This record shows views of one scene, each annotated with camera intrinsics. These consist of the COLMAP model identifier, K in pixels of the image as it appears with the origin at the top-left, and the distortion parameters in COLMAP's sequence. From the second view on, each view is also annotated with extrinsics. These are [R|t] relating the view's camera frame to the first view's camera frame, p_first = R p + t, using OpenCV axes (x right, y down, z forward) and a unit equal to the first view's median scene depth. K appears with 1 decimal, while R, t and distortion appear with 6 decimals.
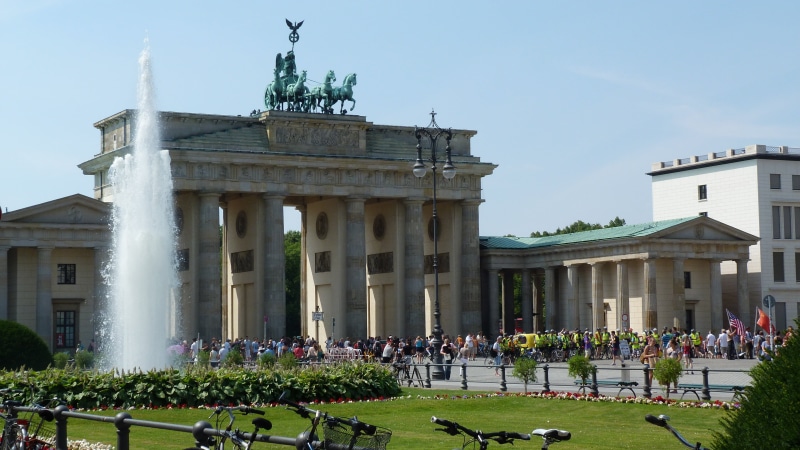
lens RADIAL K [[1480.7, 0, 400.0], [0, 1480.7, 225.0], [0, 0, 1]] dist [-0.068892, -0.041012]
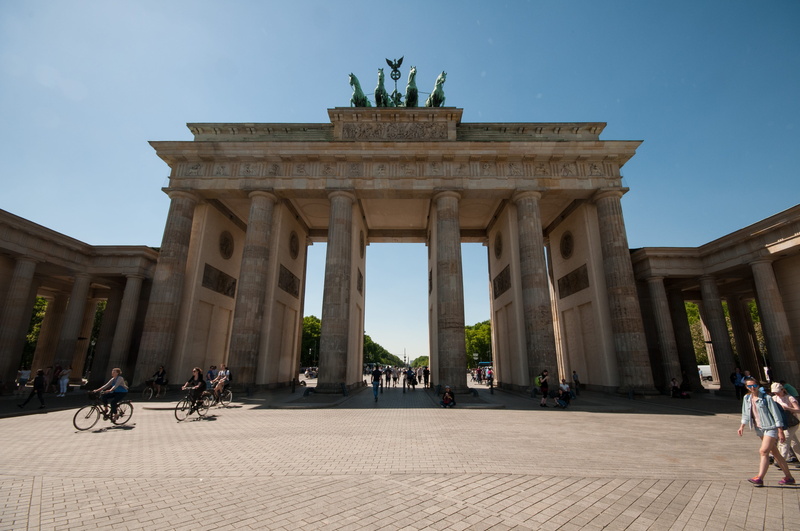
lens RADIAL K [[359.1, 0, 400.0], [0, 359.1, 265.5], [0, 0, 1]] dist [-0.000860, -0.000222]
pose [[0.877714, -0.113424, -0.465567, 0.036392], [0.019447, 0.979213, -0.201899, 0.060720], [0.478789, 0.168156, 0.861675, 0.814103]]
